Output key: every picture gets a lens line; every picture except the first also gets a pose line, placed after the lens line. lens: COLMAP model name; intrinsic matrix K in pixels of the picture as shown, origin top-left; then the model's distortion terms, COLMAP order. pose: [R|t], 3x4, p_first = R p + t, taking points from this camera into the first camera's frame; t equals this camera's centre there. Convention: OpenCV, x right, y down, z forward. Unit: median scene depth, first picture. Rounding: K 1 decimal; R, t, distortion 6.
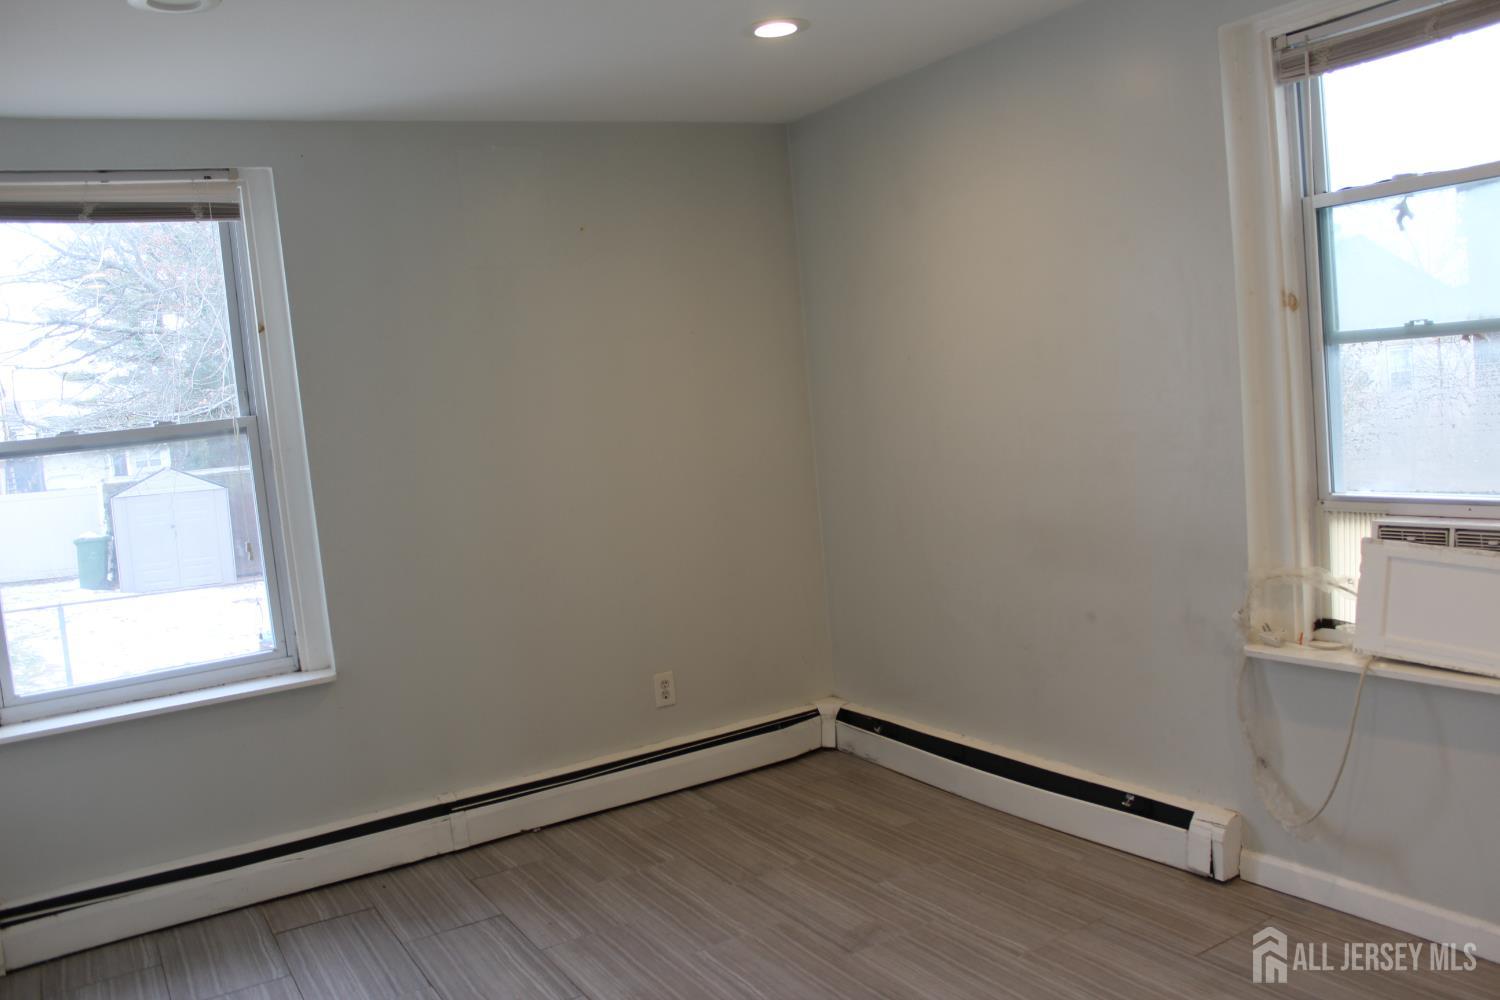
lens RADIAL K [[1255.8, 0, 755.2], [0, 1255.8, 496.0], [0, 0, 1]] dist [-0.164351, 0.148931]
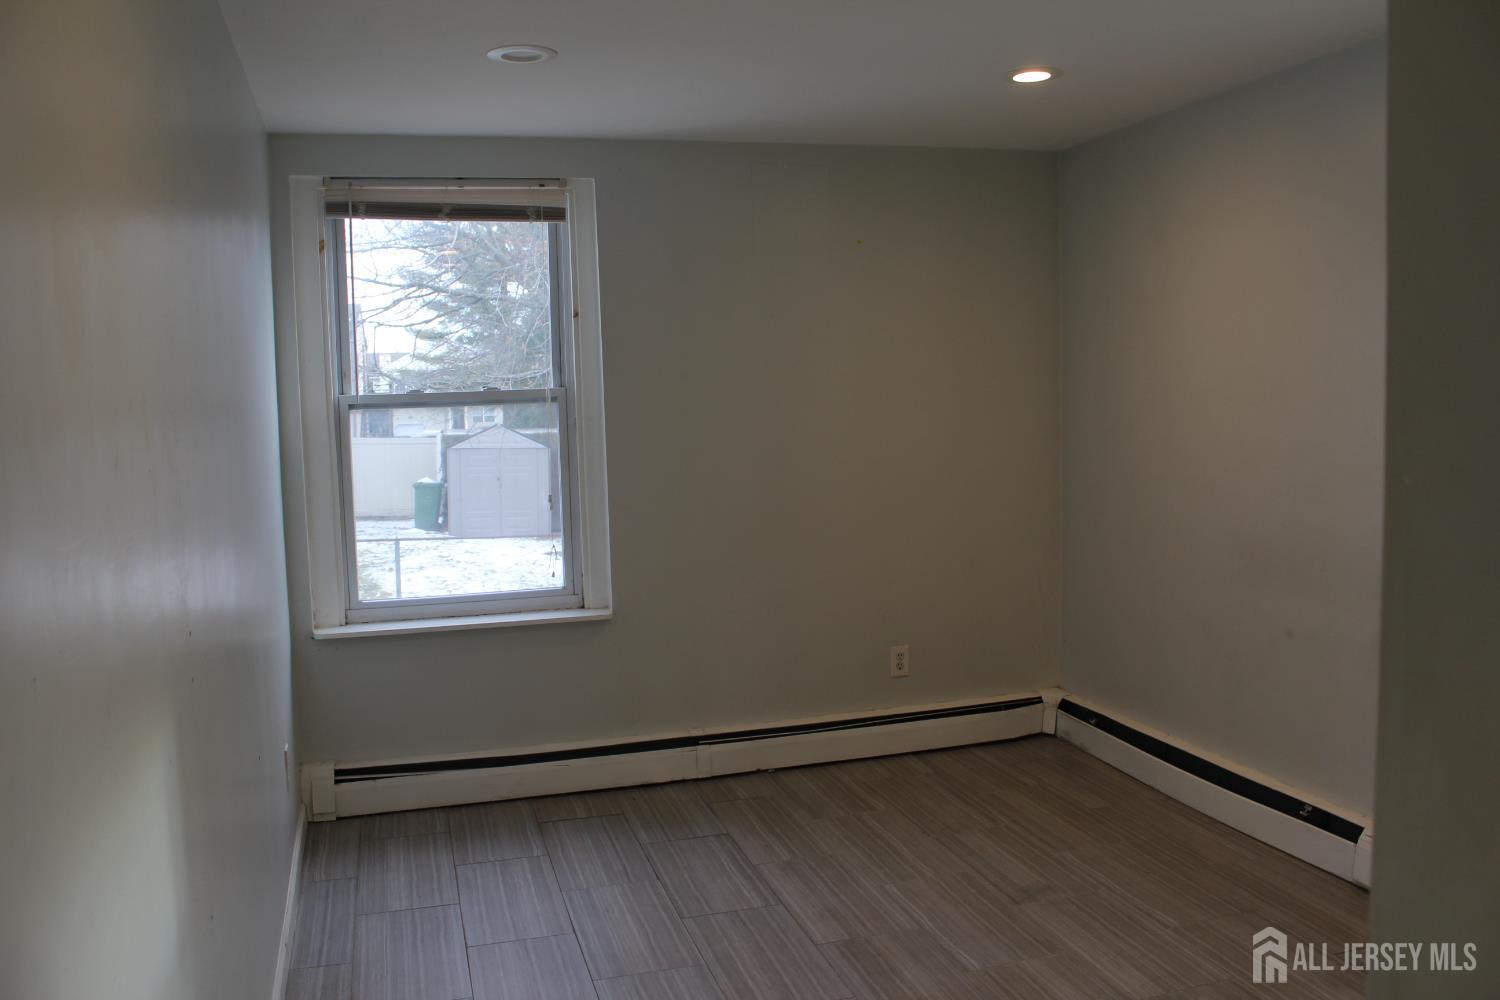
lens RADIAL K [[1255.8, 0, 755.2], [0, 1255.8, 496.0], [0, 0, 1]] dist [-0.164351, 0.148931]
pose [[0.966194, 0.088994, -0.241971, 0.069773], [-0.087254, 0.996025, 0.017918, 0.000814], [0.242603, 0.003801, 0.970118, -0.122712]]
